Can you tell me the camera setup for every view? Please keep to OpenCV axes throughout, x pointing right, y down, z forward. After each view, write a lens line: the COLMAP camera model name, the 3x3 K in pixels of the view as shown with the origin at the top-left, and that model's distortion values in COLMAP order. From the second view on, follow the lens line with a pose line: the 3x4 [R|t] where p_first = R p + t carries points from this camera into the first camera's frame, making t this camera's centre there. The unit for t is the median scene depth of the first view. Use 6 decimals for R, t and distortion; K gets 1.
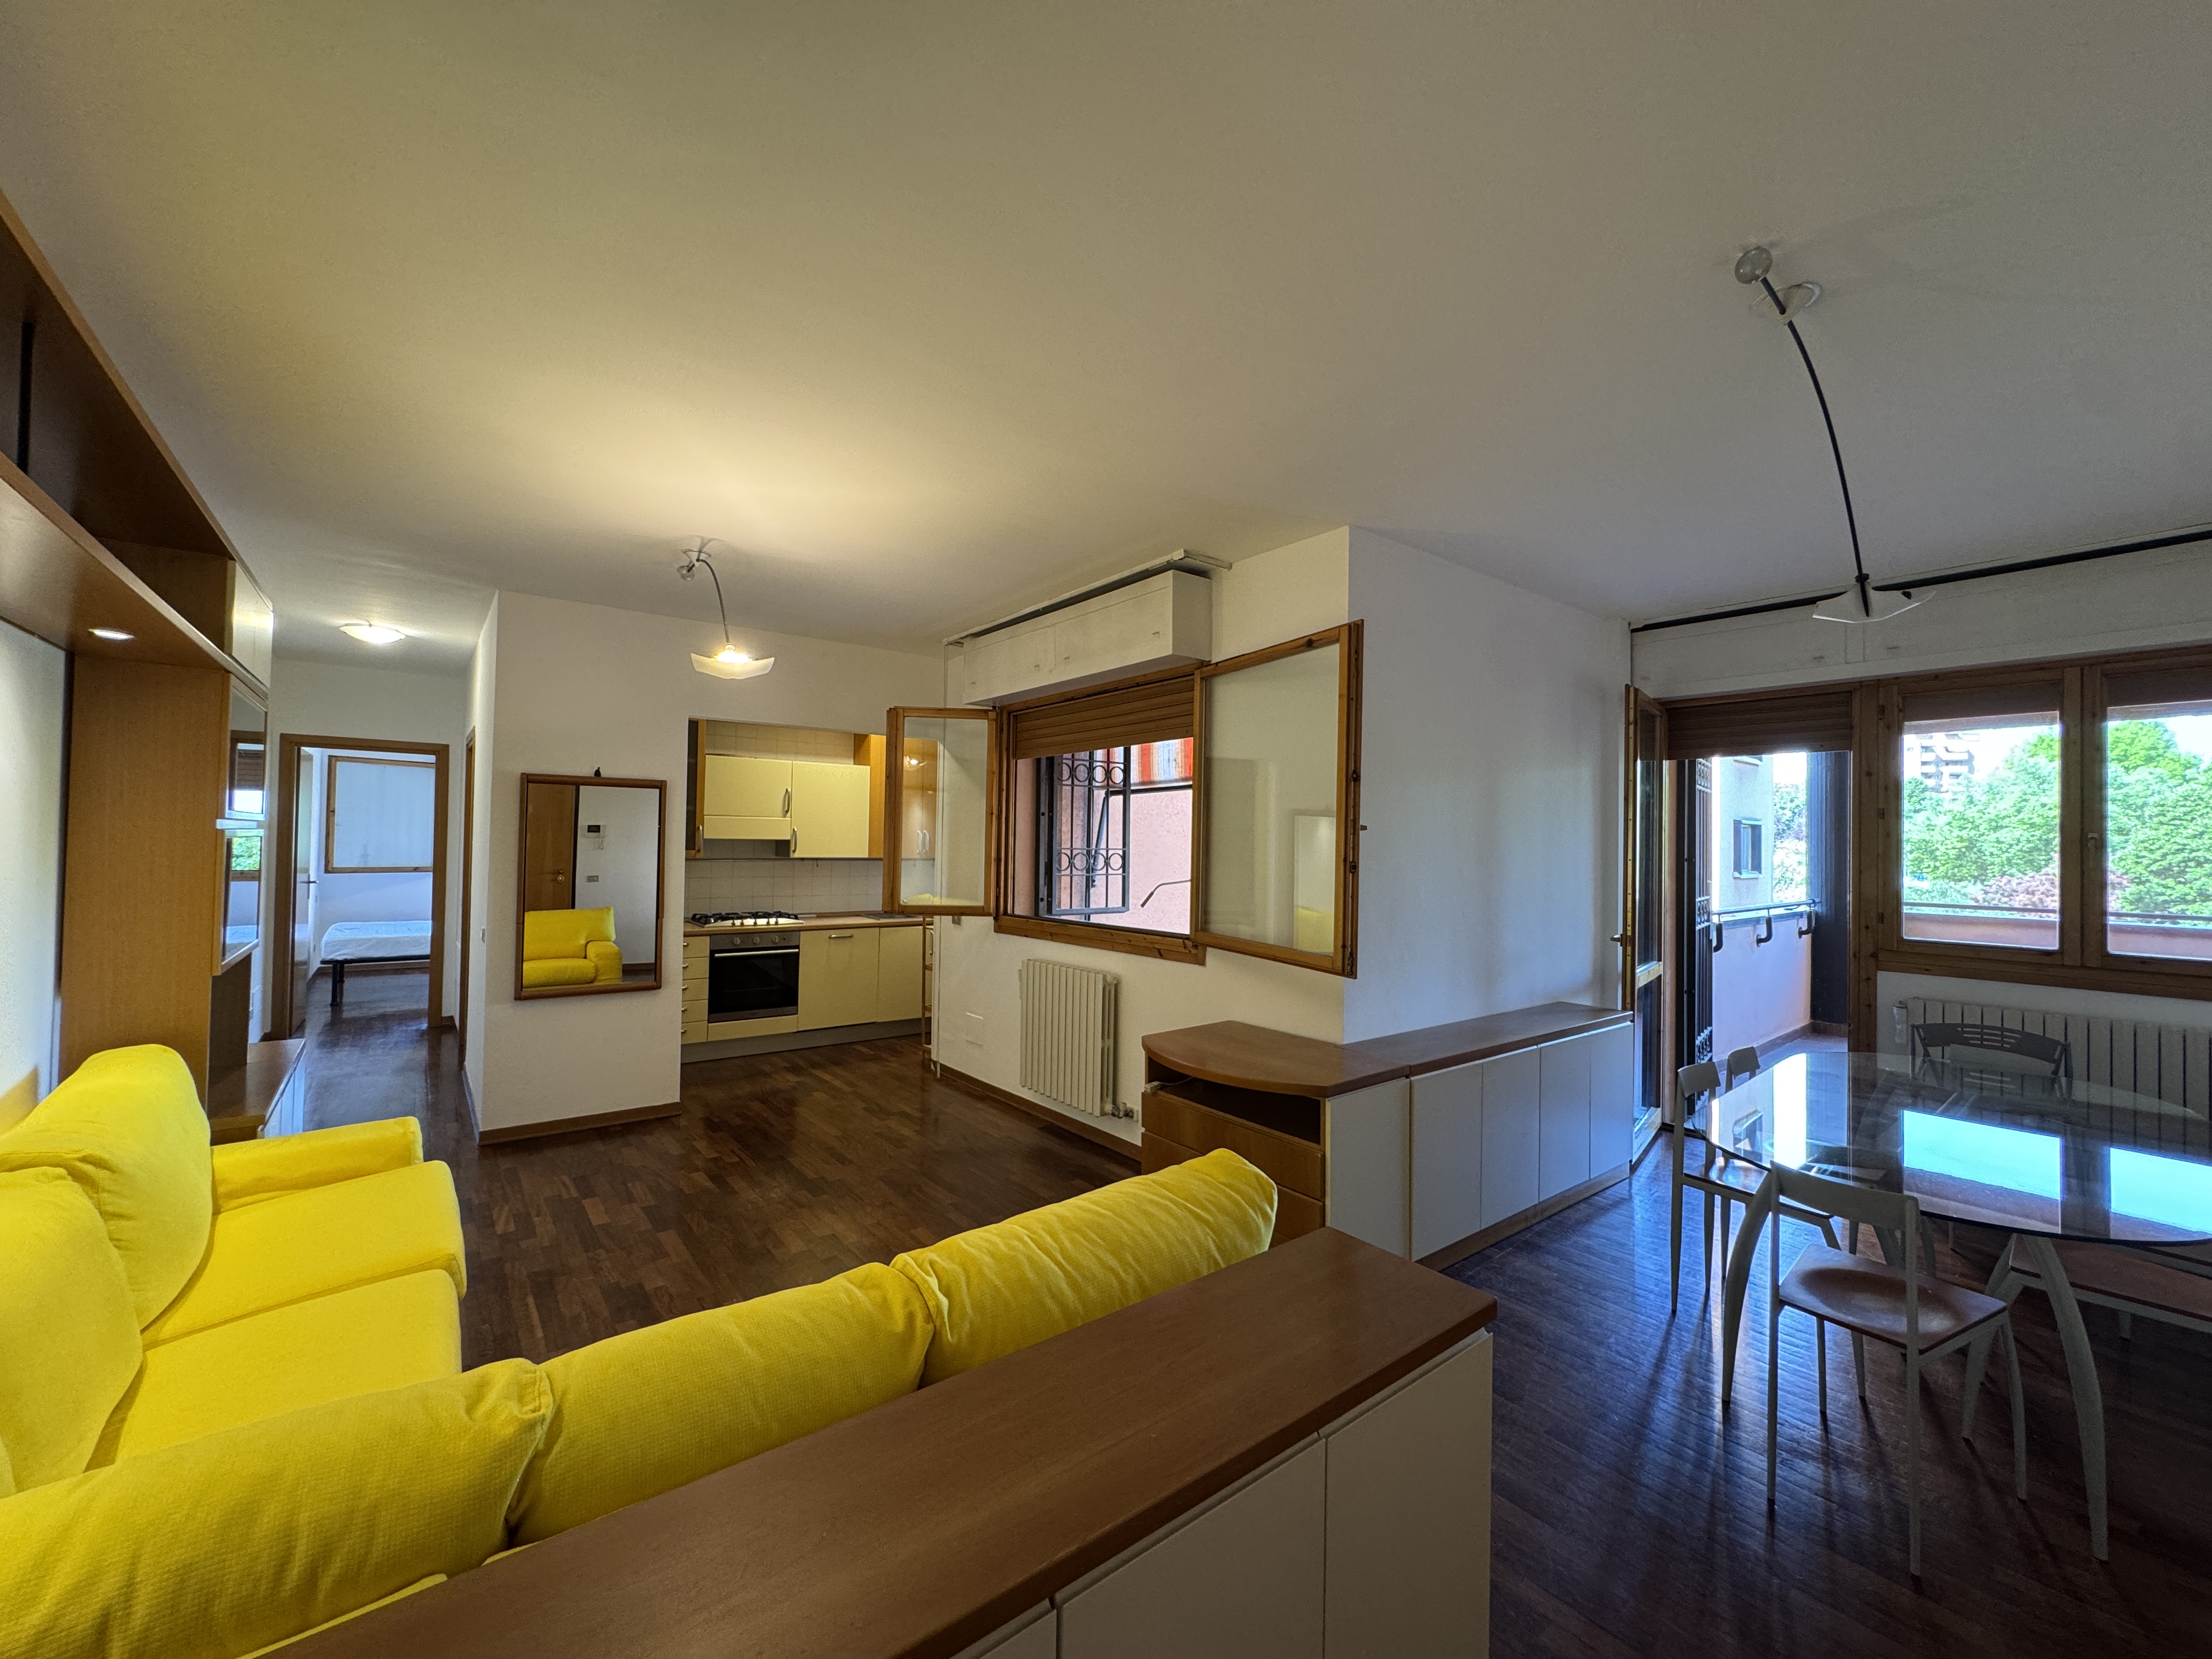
lens RADIAL K [[885.4, 0, 1107.9], [0, 885.4, 827.2], [0, 0, 1]] dist [-0.002707, 0.000480]
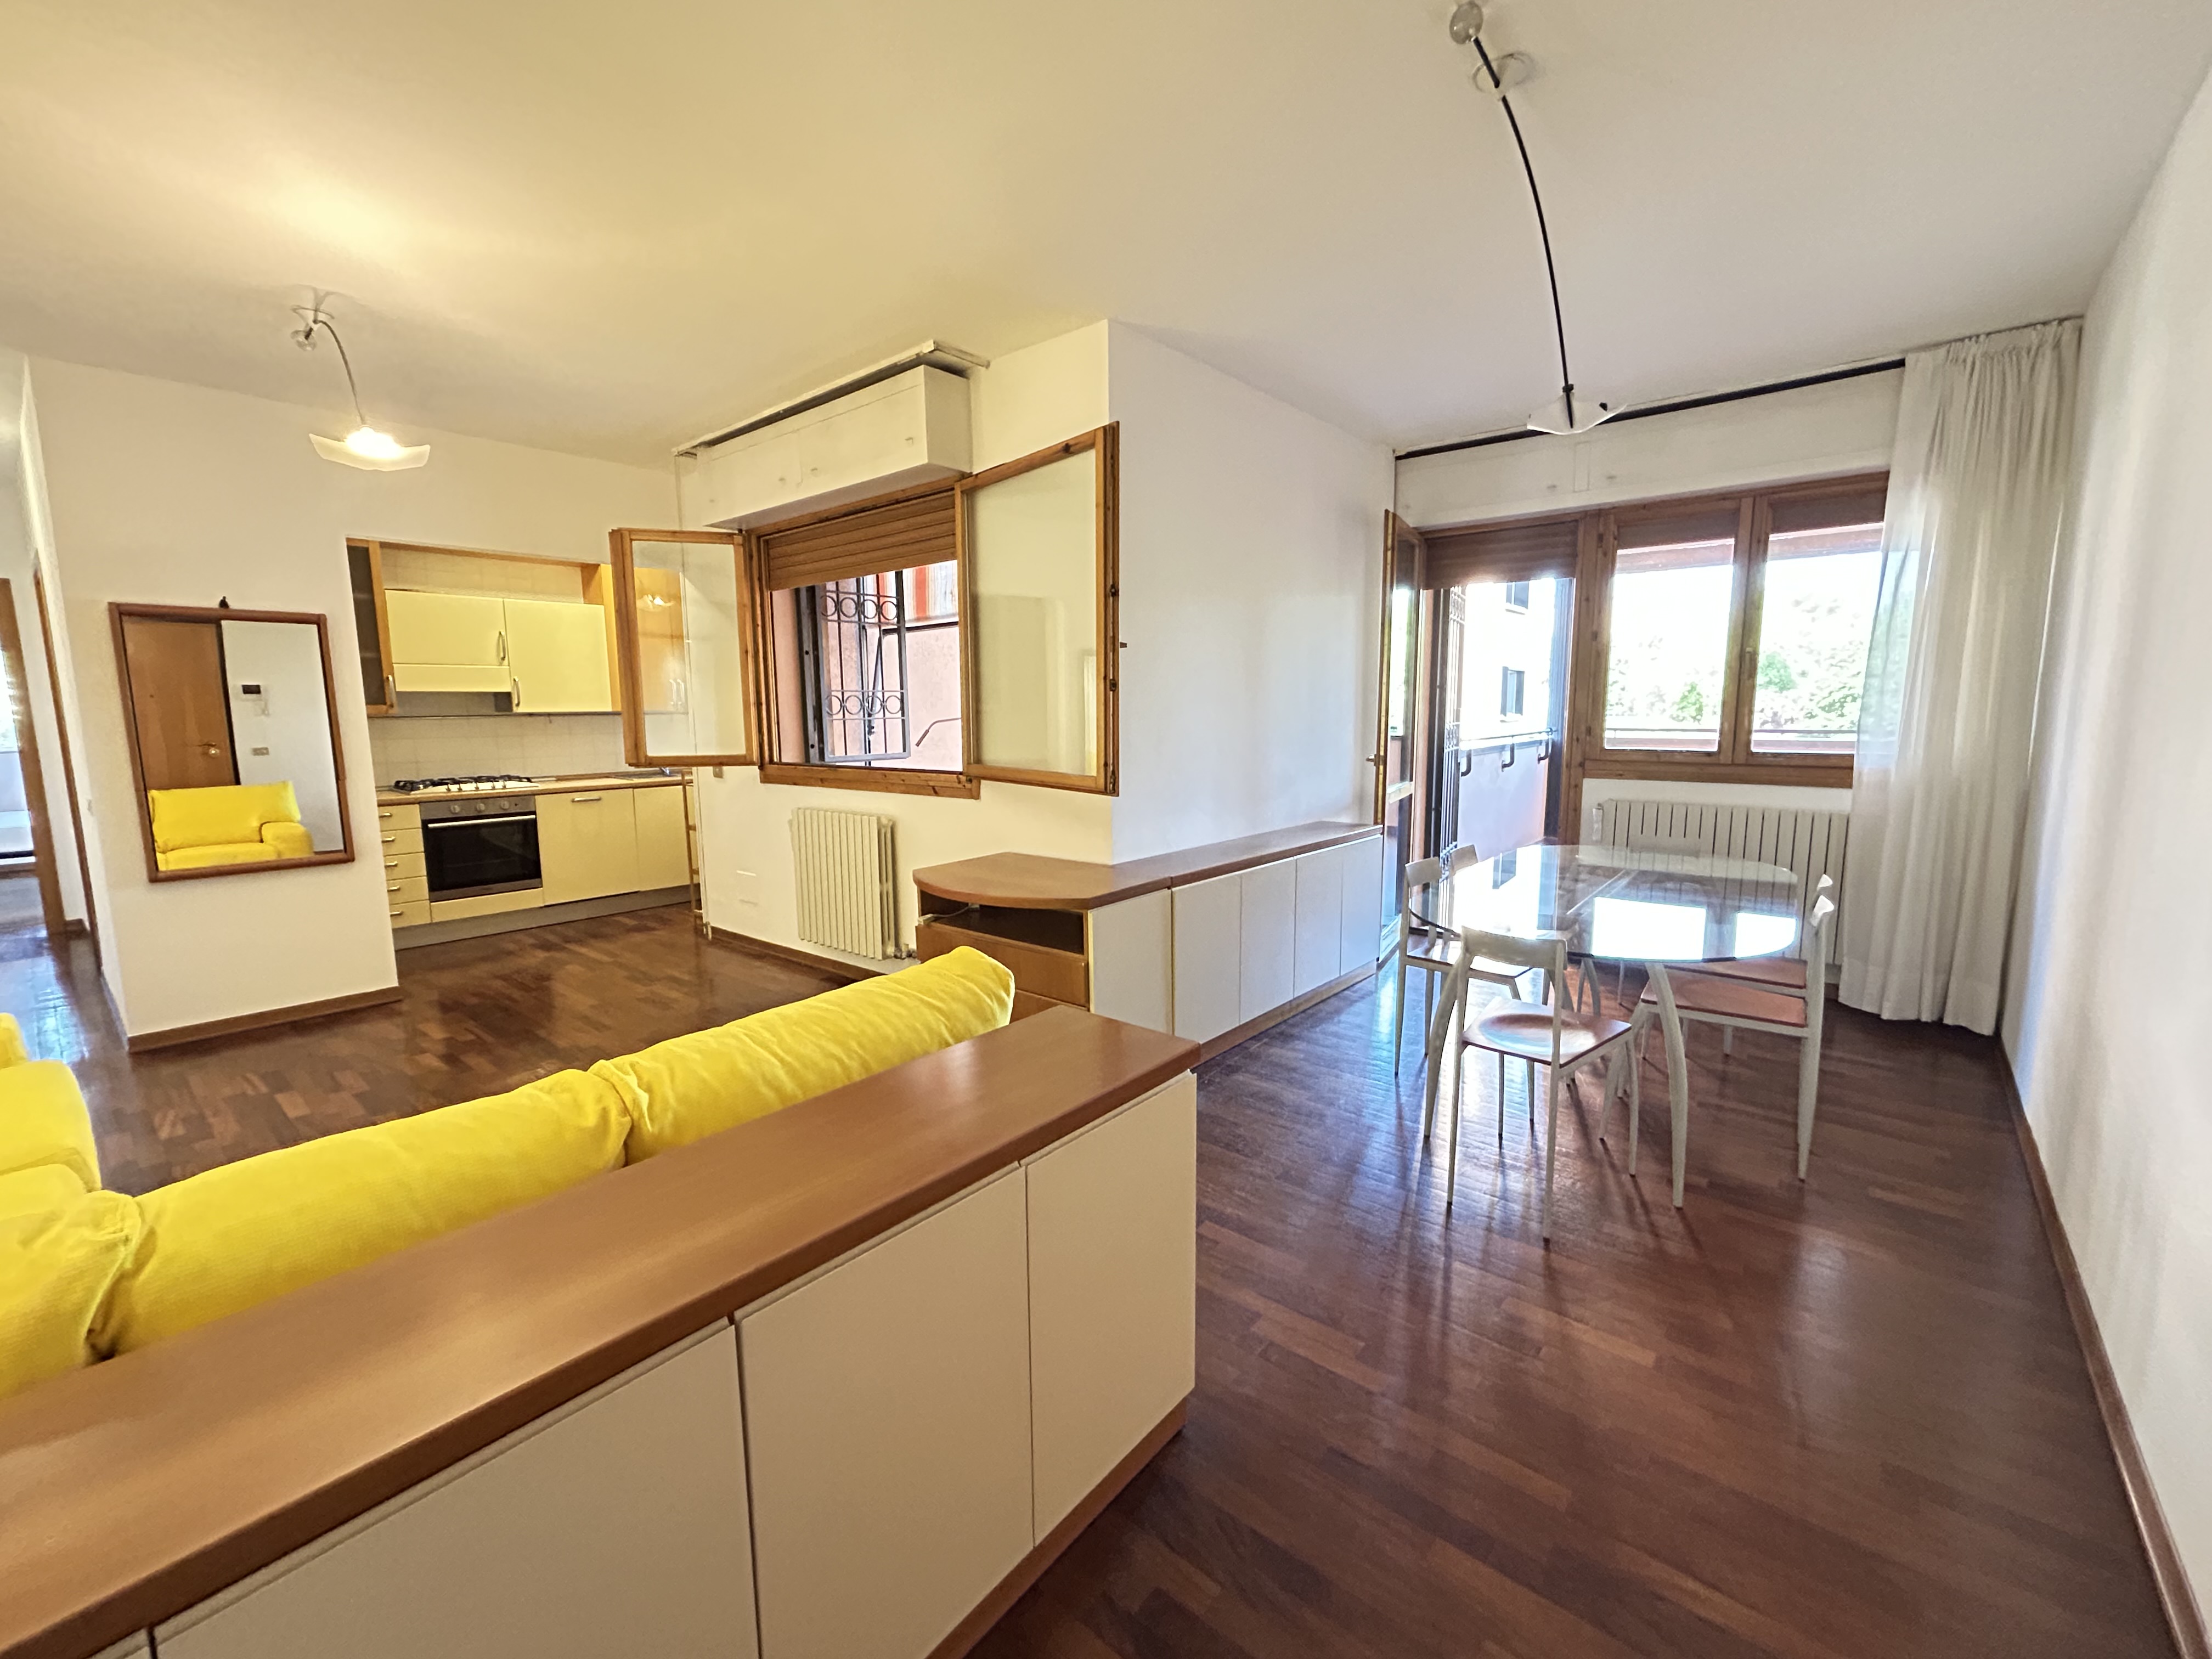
lens RADIAL K [[913.4, 0, 1109.2], [0, 913.4, 828.4], [0, 0, 1]] dist [-0.000246, 0.000131]
pose [[0.978005, -0.052135, 0.201960, 0.036365], [0.021039, 0.987978, 0.153155, 0.030250], [-0.207516, -0.145537, 0.967345, -0.008213]]
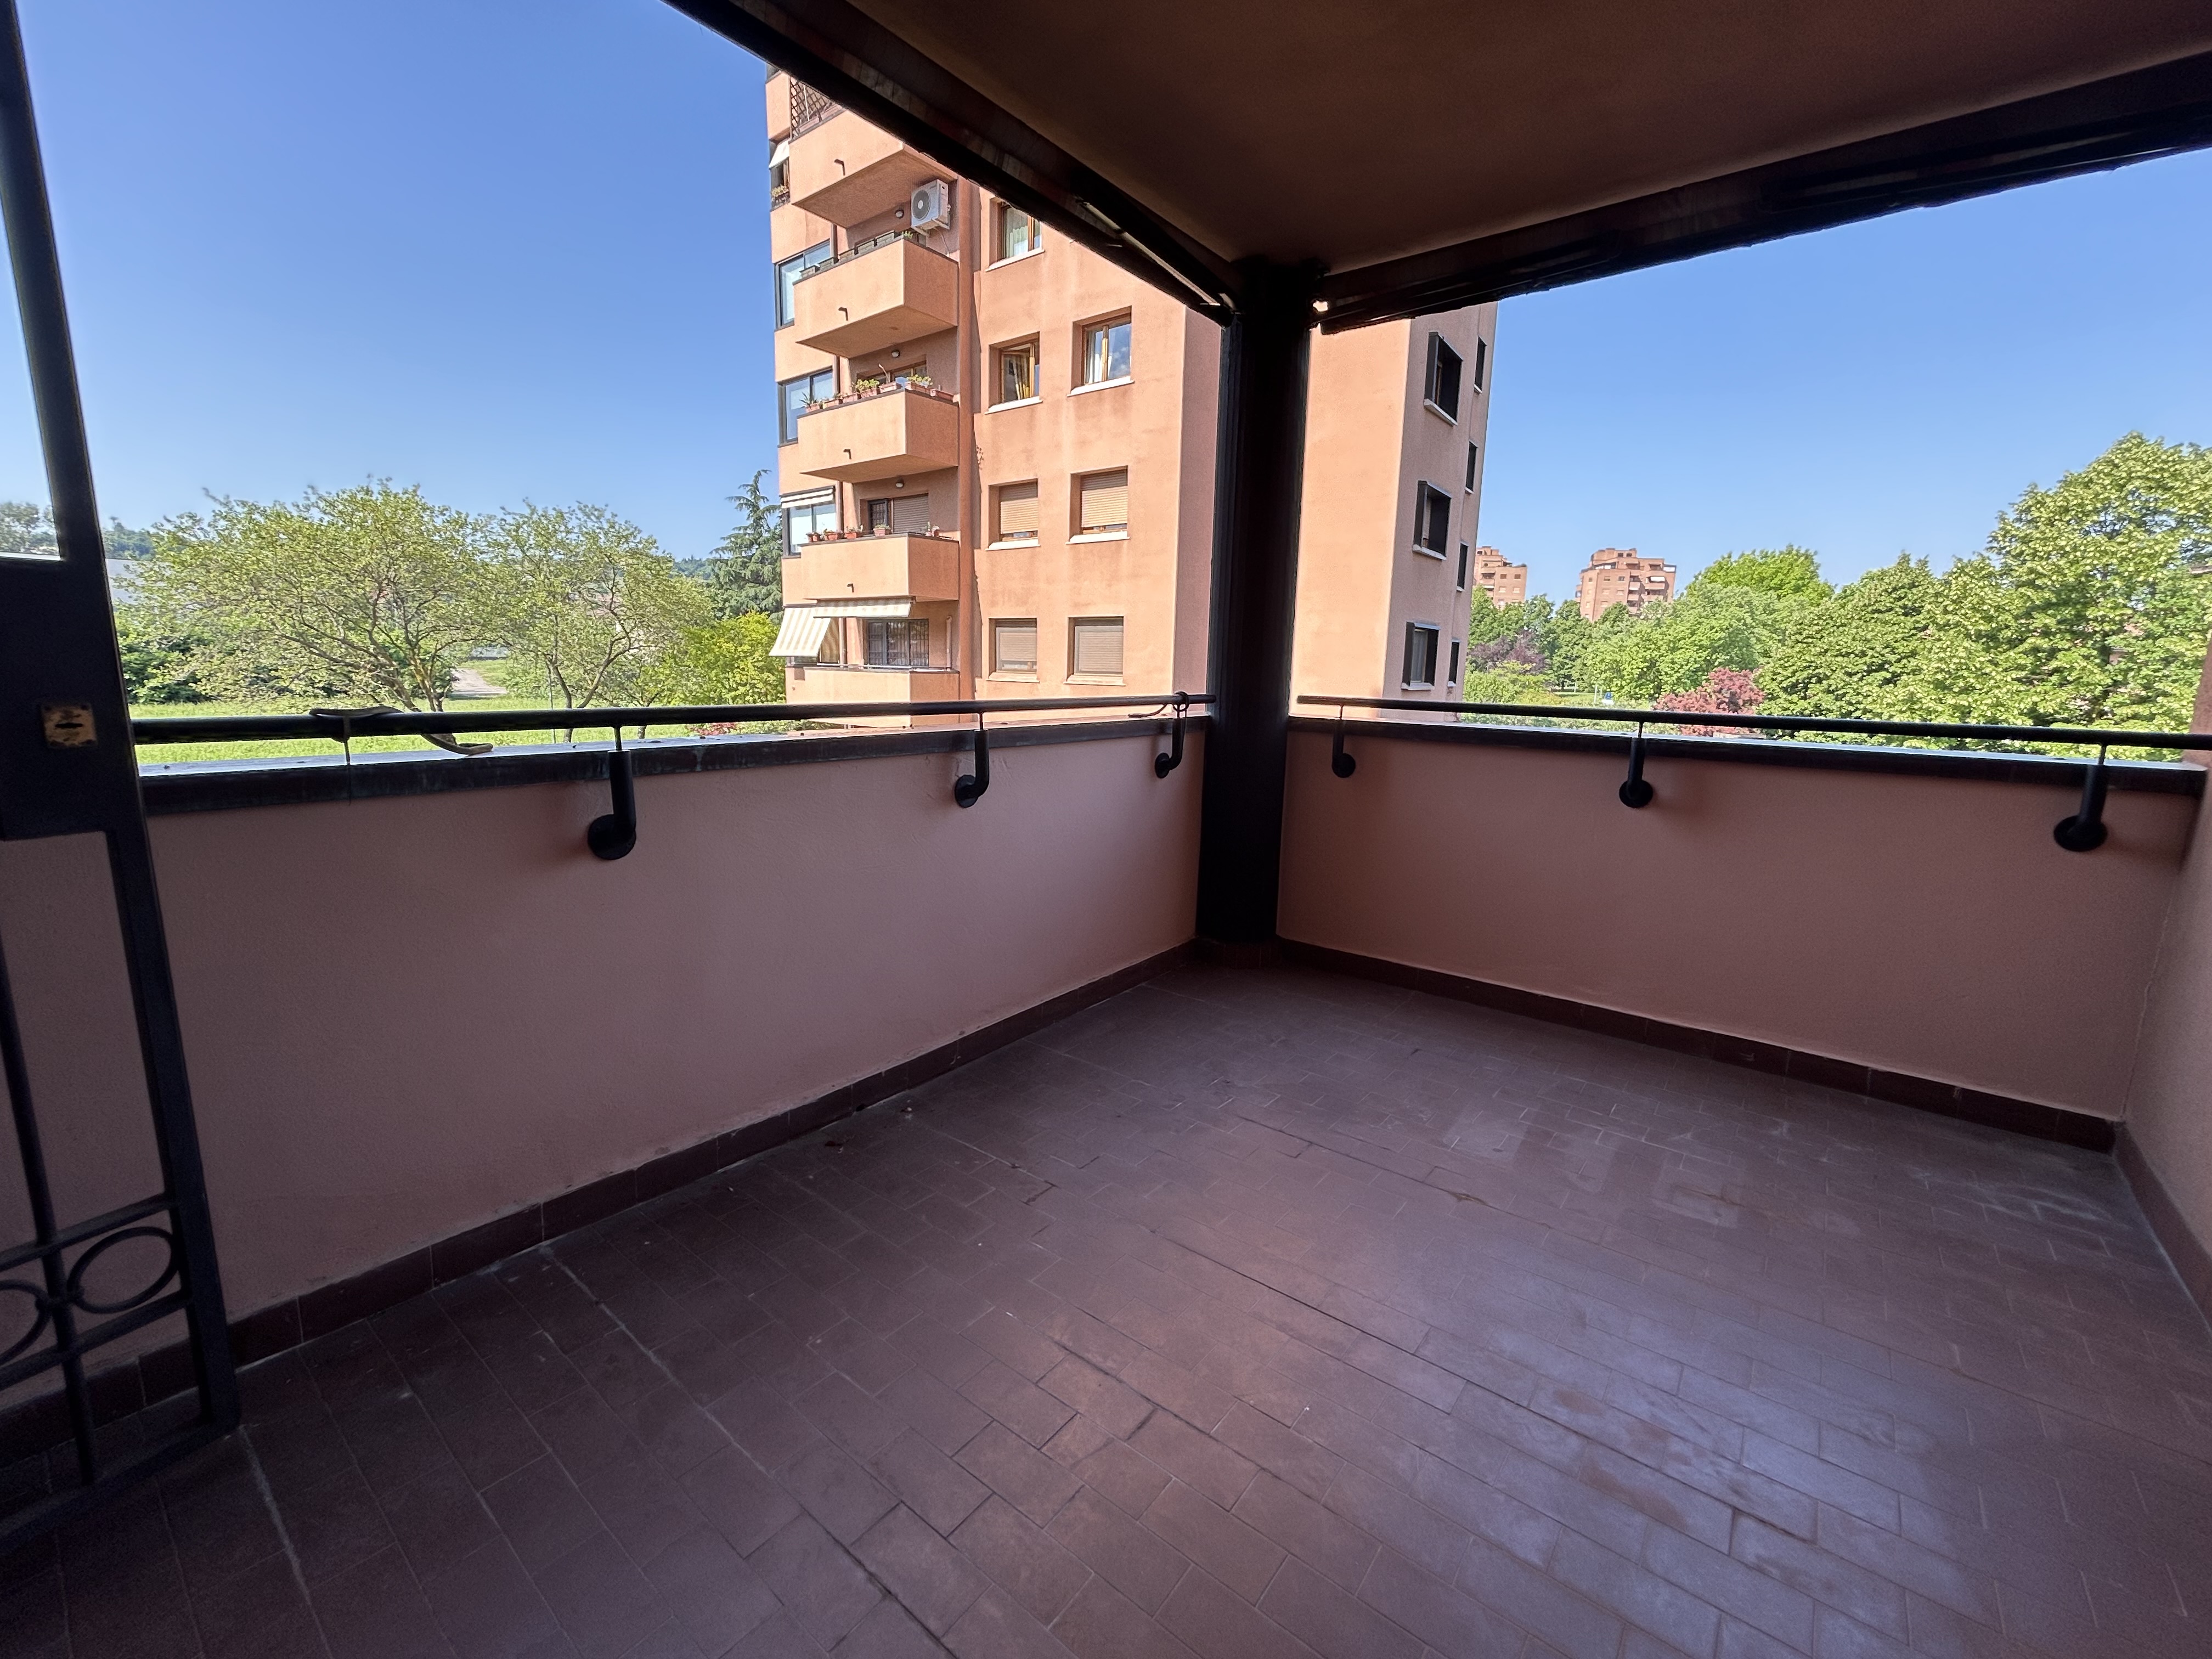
lens RADIAL K [[913.4, 0, 1109.2], [0, 913.4, 828.4], [0, 0, 1]] dist [-0.000246, 0.000131]
pose [[0.971794, -0.033009, 0.233510, 1.007532], [-0.013840, 0.980467, 0.196198, 0.089995], [-0.235425, -0.193895, 0.952355, 0.844812]]
